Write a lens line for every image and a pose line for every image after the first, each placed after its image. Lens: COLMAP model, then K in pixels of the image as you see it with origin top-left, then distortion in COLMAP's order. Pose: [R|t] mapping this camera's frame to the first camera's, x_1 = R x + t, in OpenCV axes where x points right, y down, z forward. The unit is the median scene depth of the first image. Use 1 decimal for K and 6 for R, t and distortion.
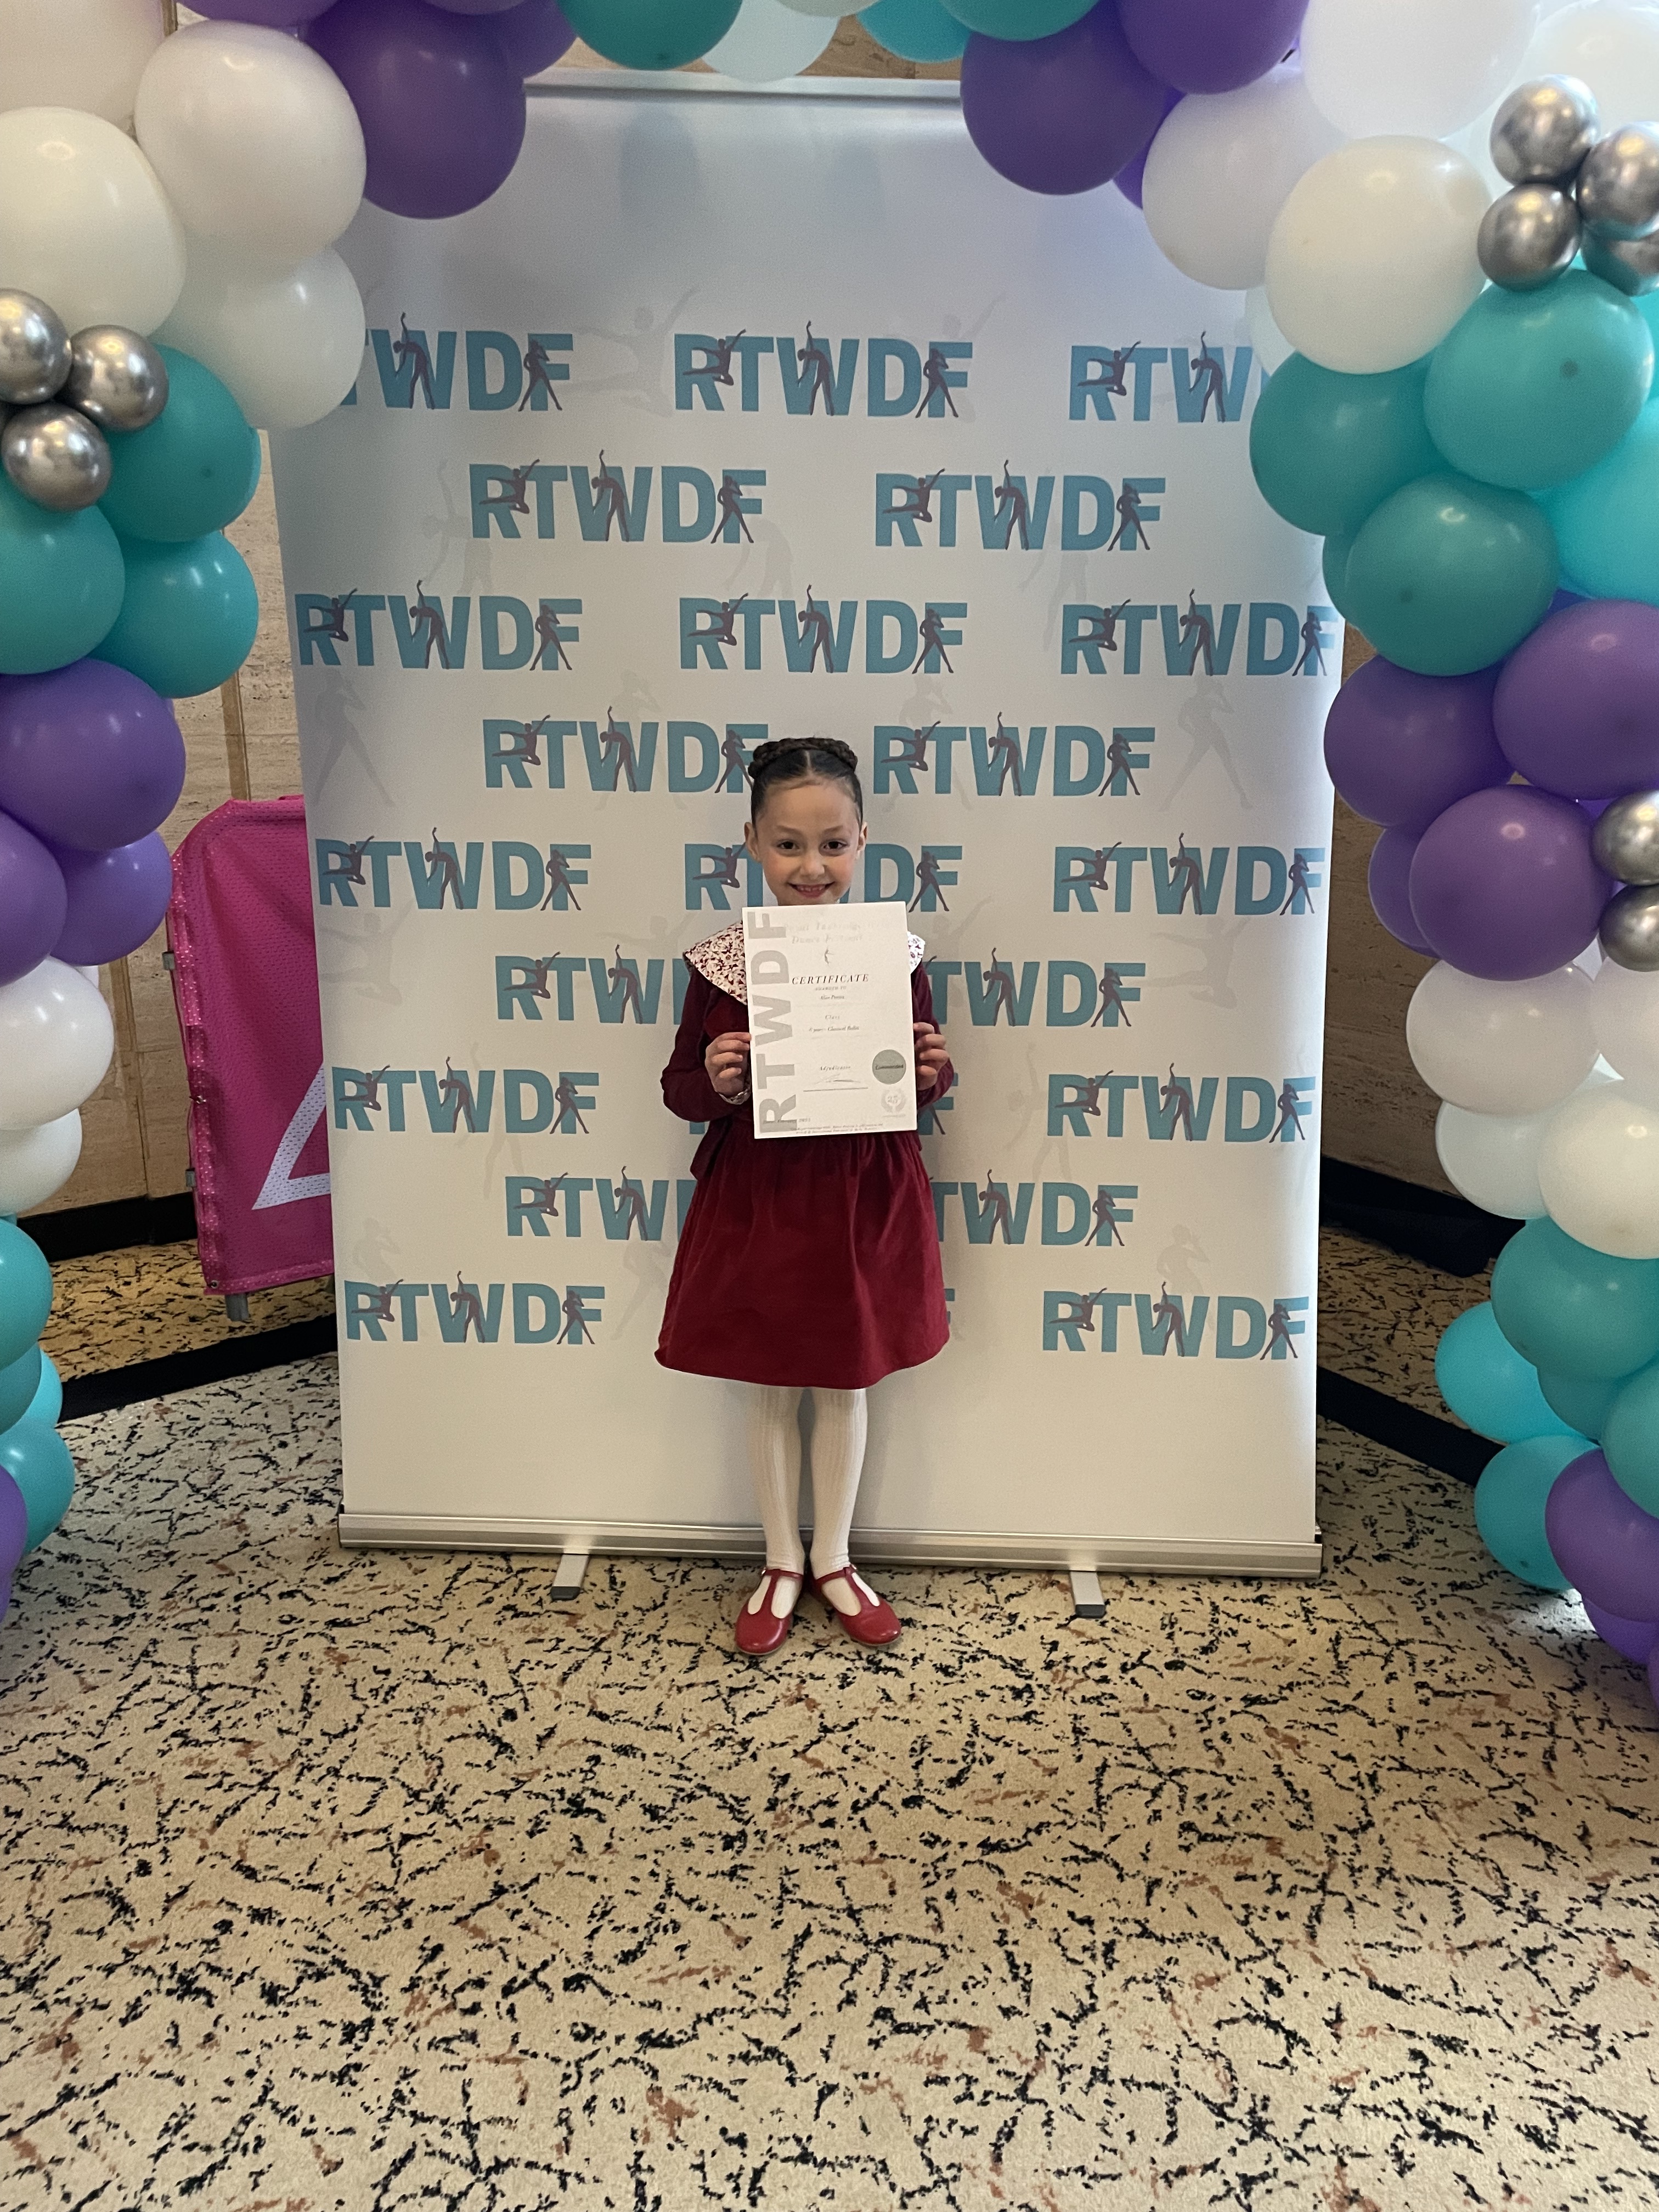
lens RADIAL K [[1660.7, 0, 844.5], [0, 1660.7, 1095.8], [0, 0, 1]] dist [0.066641, -0.085278]
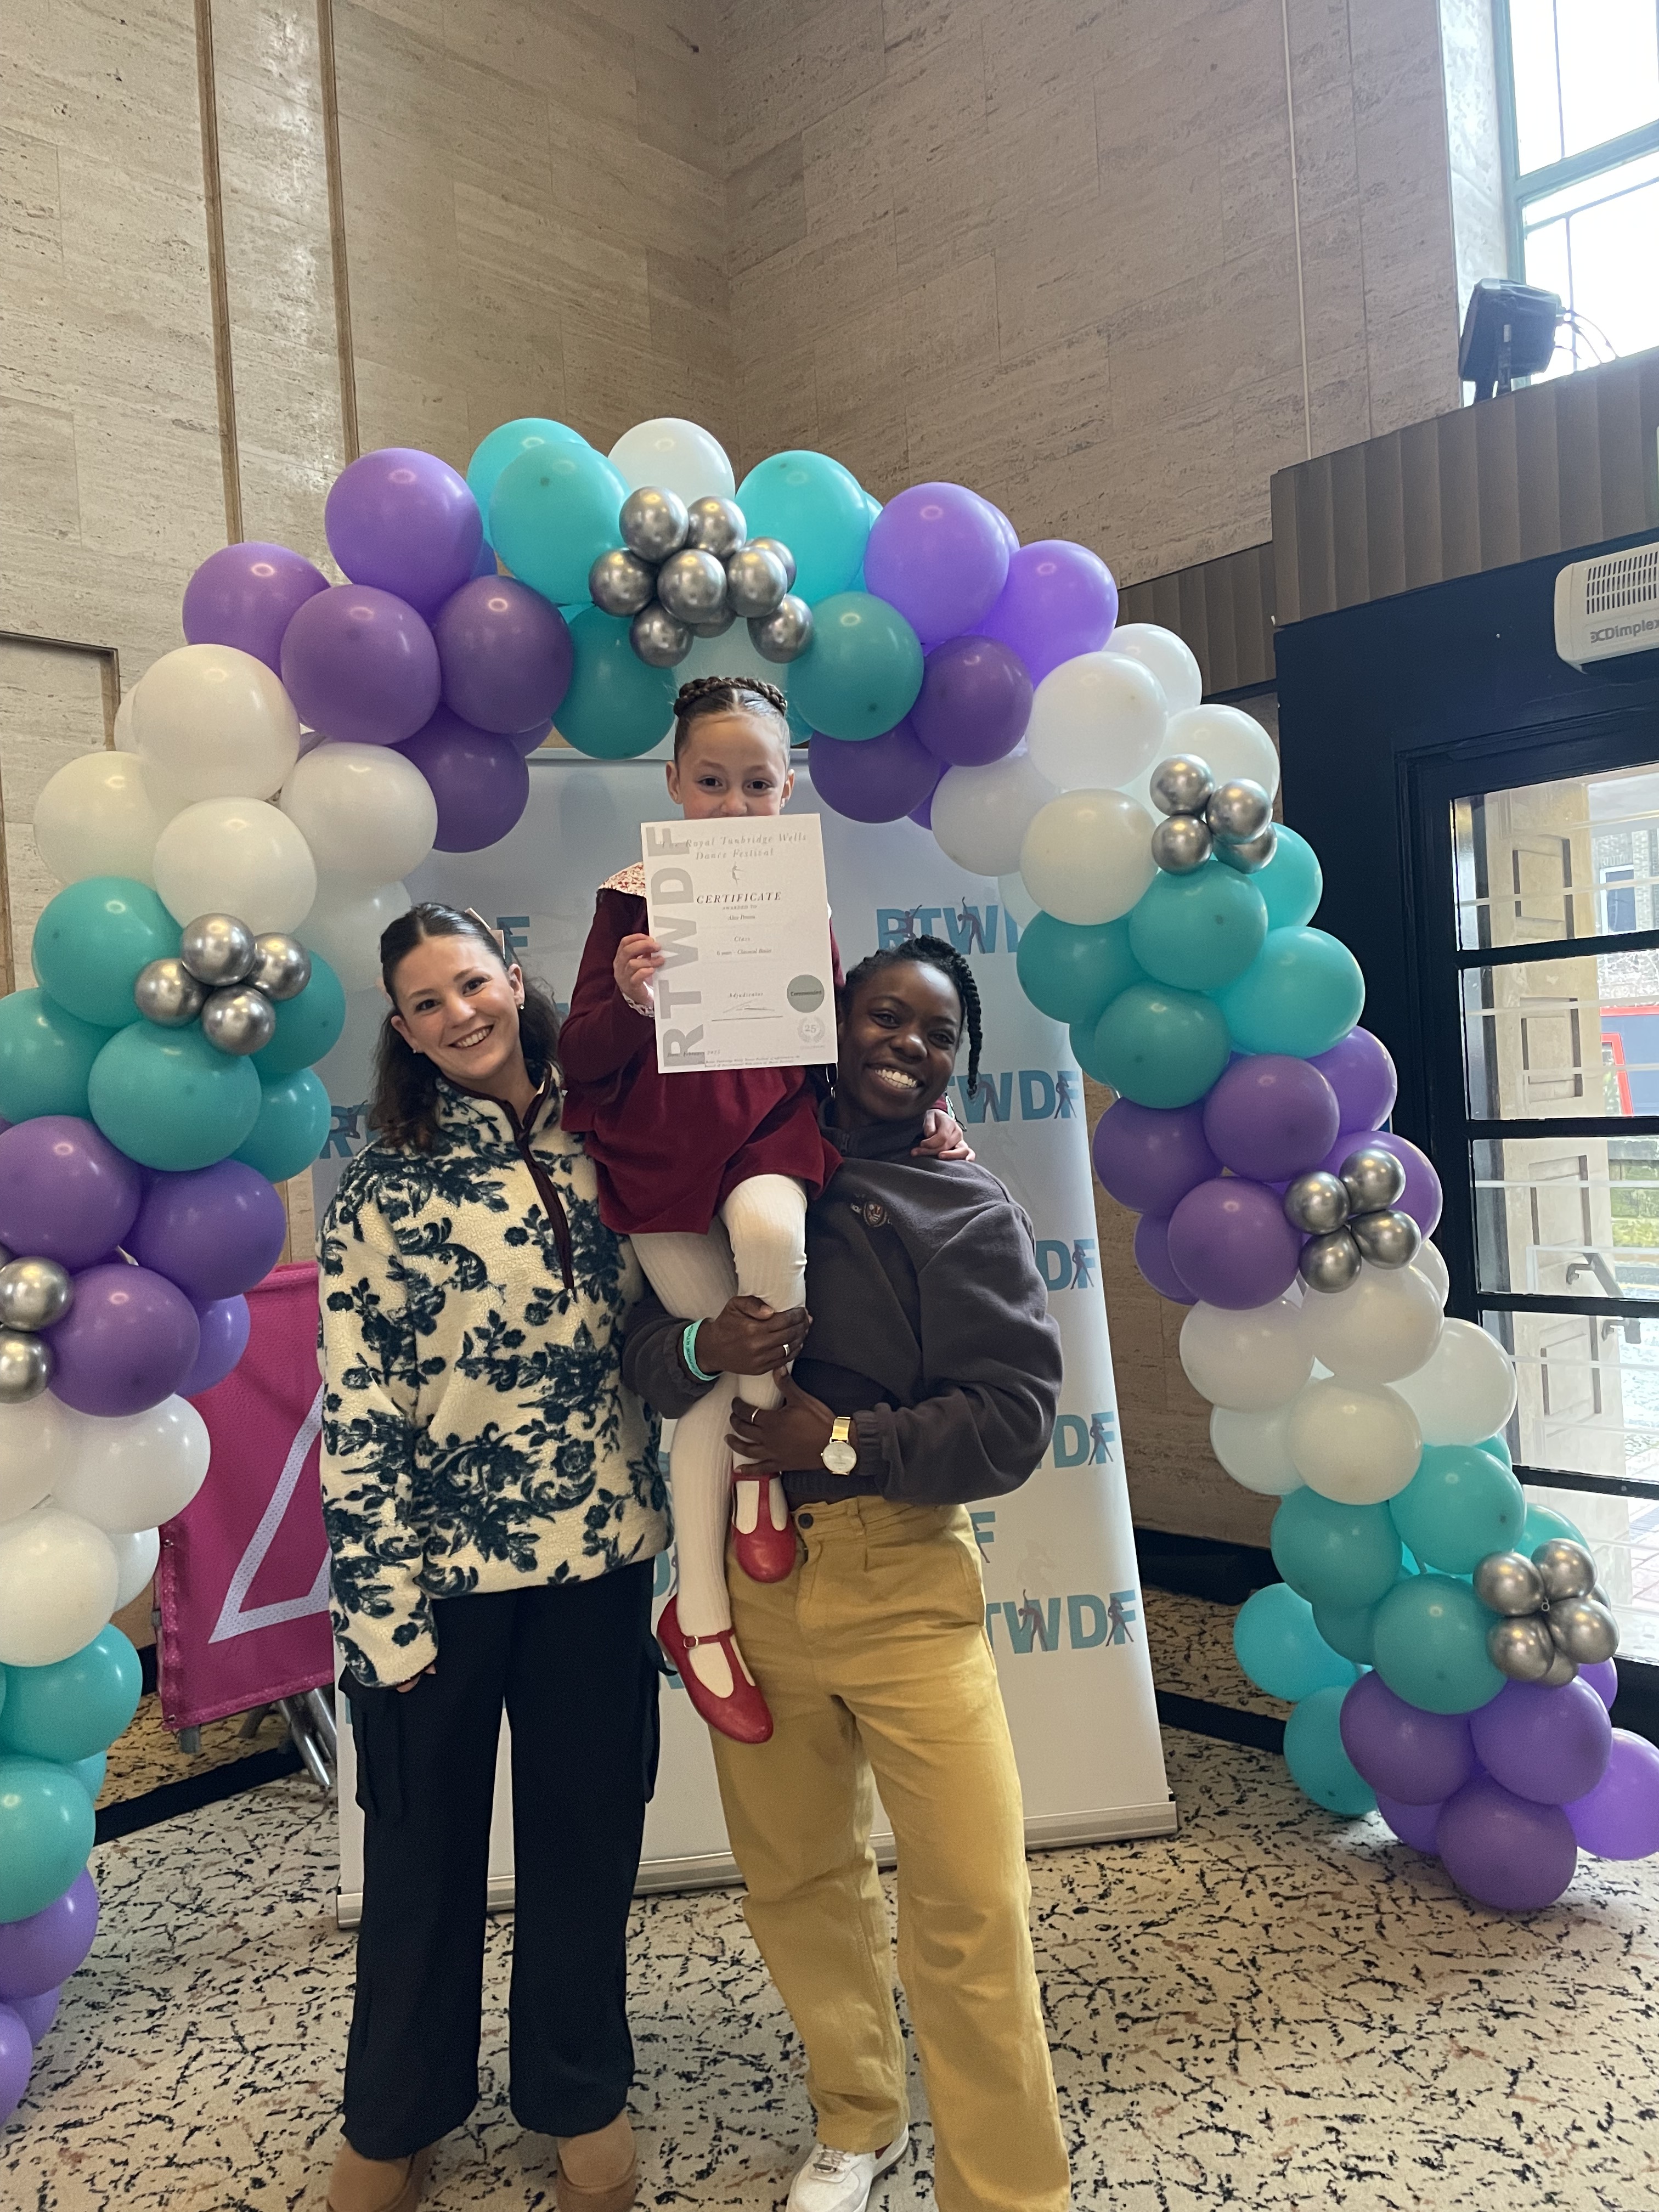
lens RADIAL K [[1660.7, 0, 819.0], [0, 1660.7, 1113.1], [0, 0, 1]] dist [0.066641, -0.085278]
pose [[0.982972, -0.061981, 0.172988, -0.188948], [0.106930, 0.958531, -0.264169, 0.102501], [-0.149441, 0.278168, 0.948836, -0.328618]]
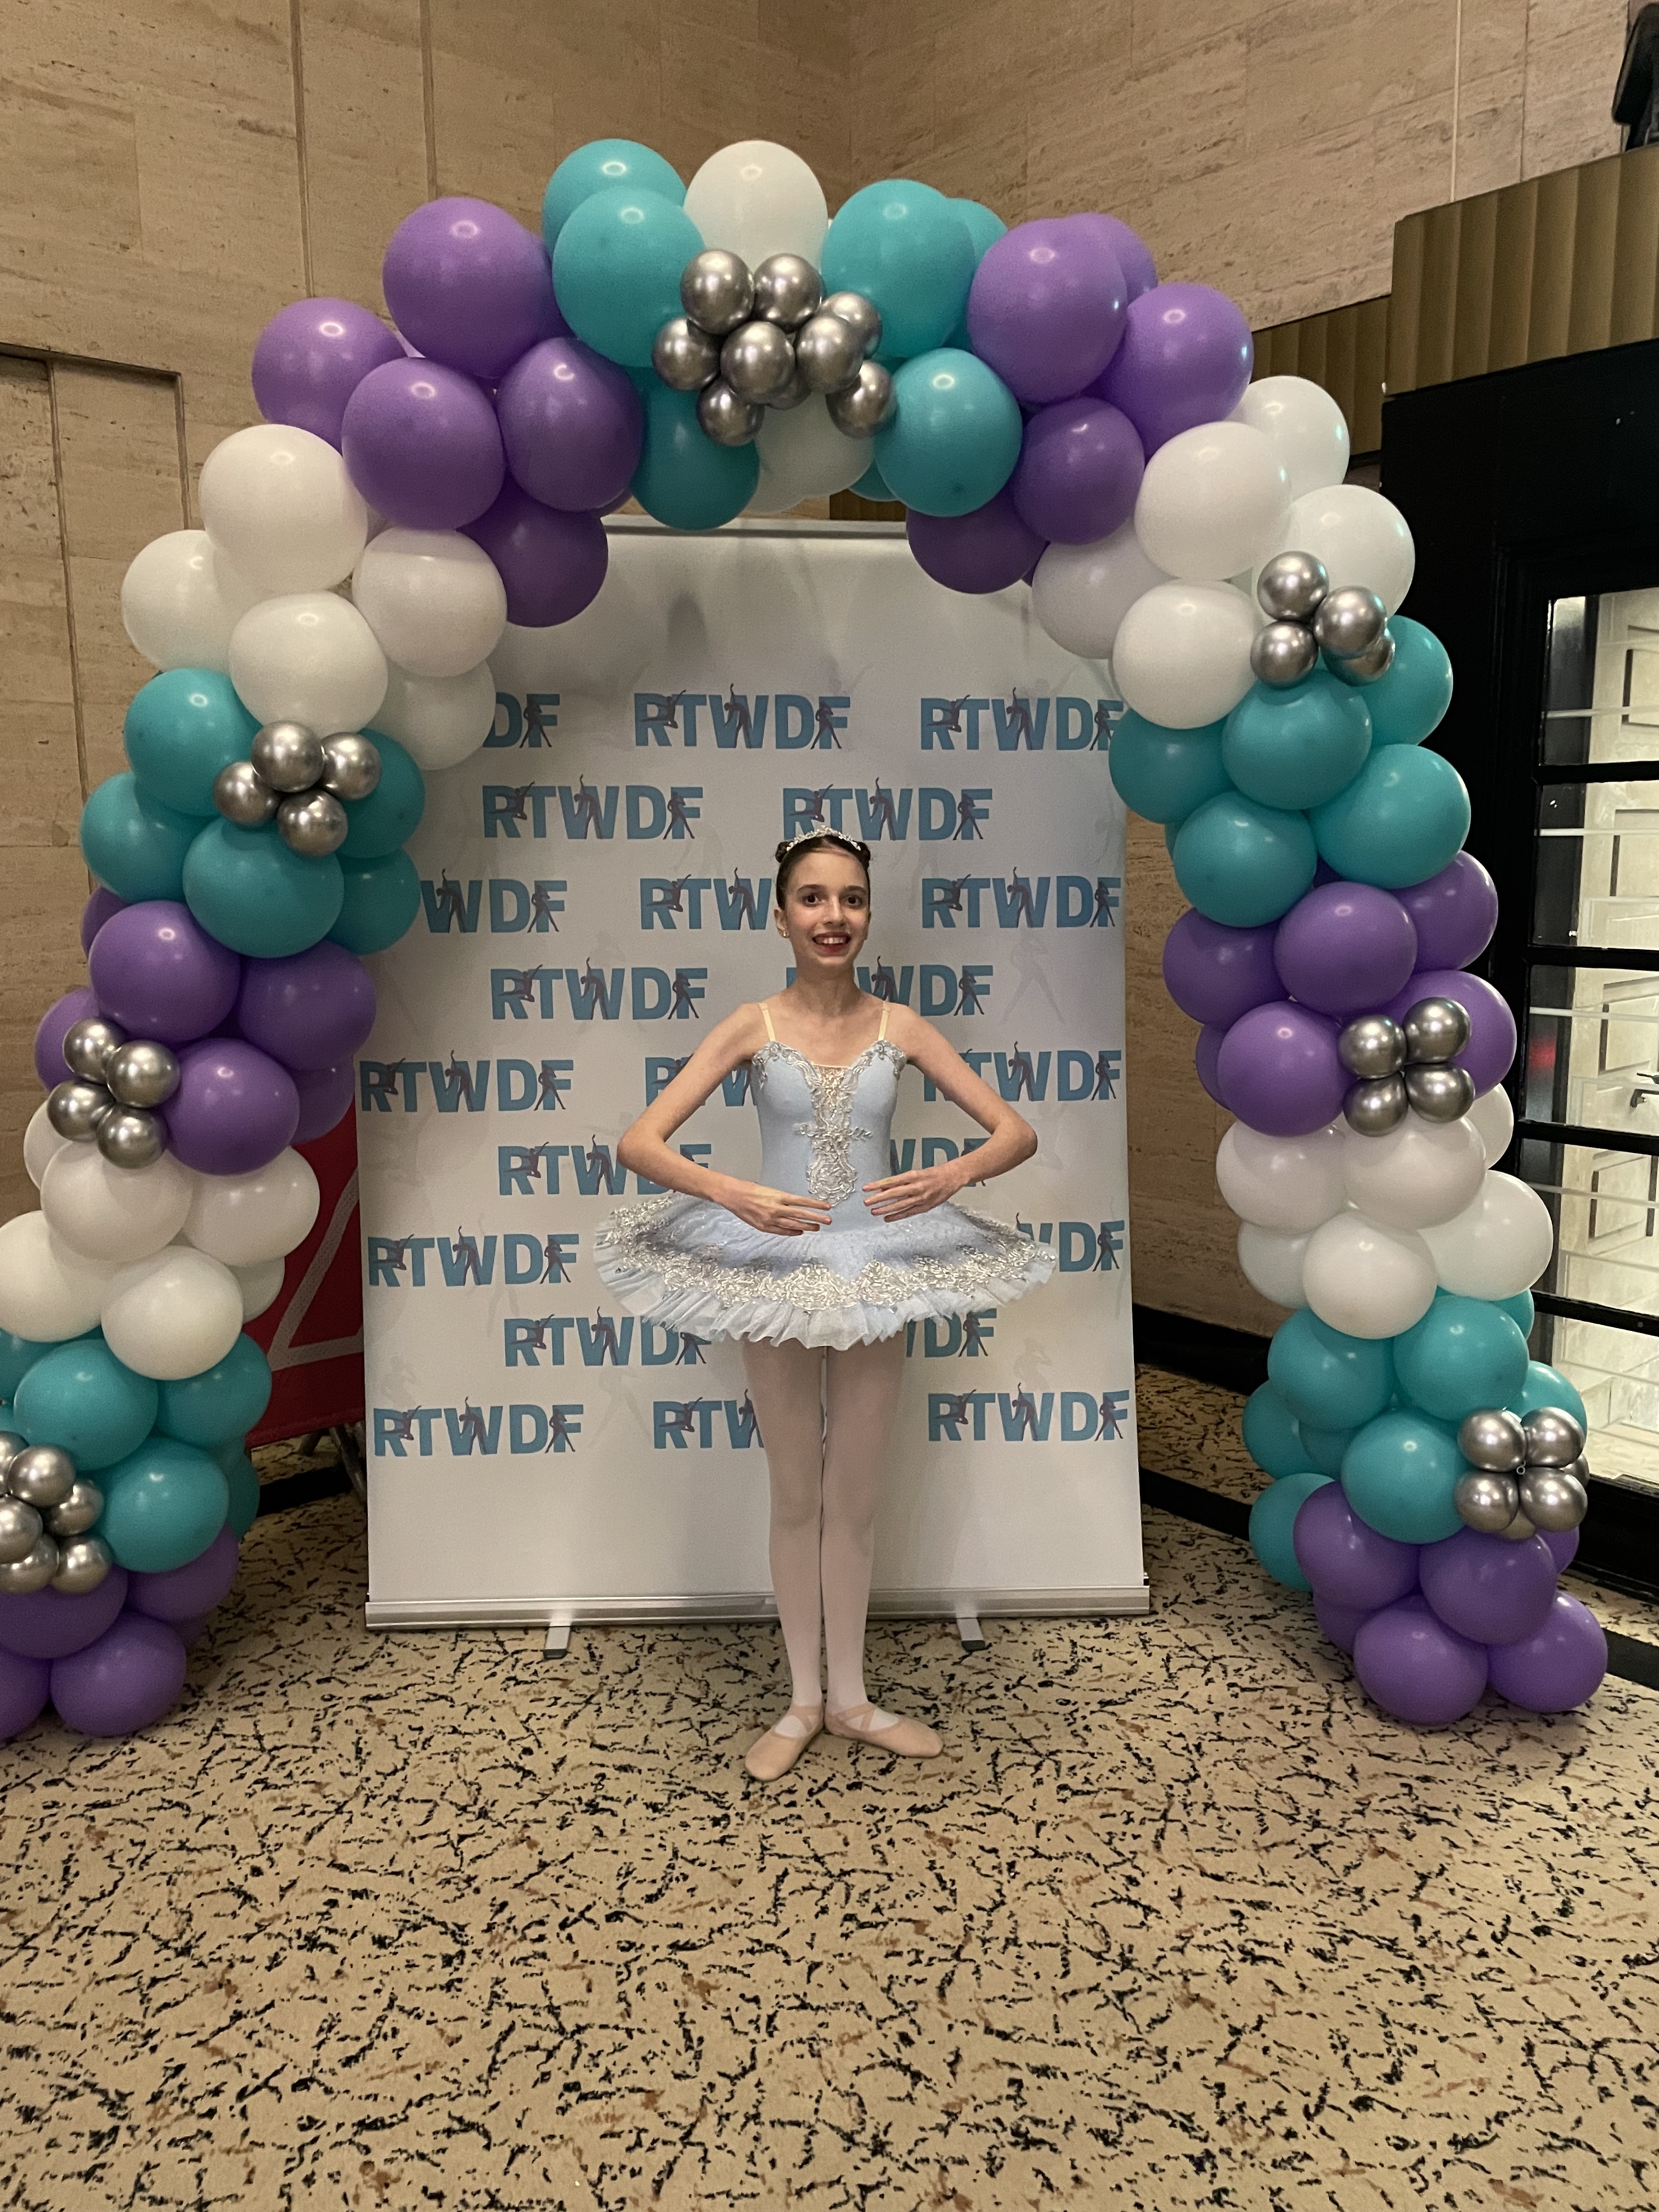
lens RADIAL K [[1660.7, 0, 838.3], [0, 1660.7, 1100.8], [0, 0, 1]] dist [0.066641, -0.085278]
pose [[0.994474, -0.027830, 0.101230, -0.090241], [0.039966, 0.991979, -0.119914, 0.051782], [-0.097081, 0.123297, 0.987610, -0.353055]]
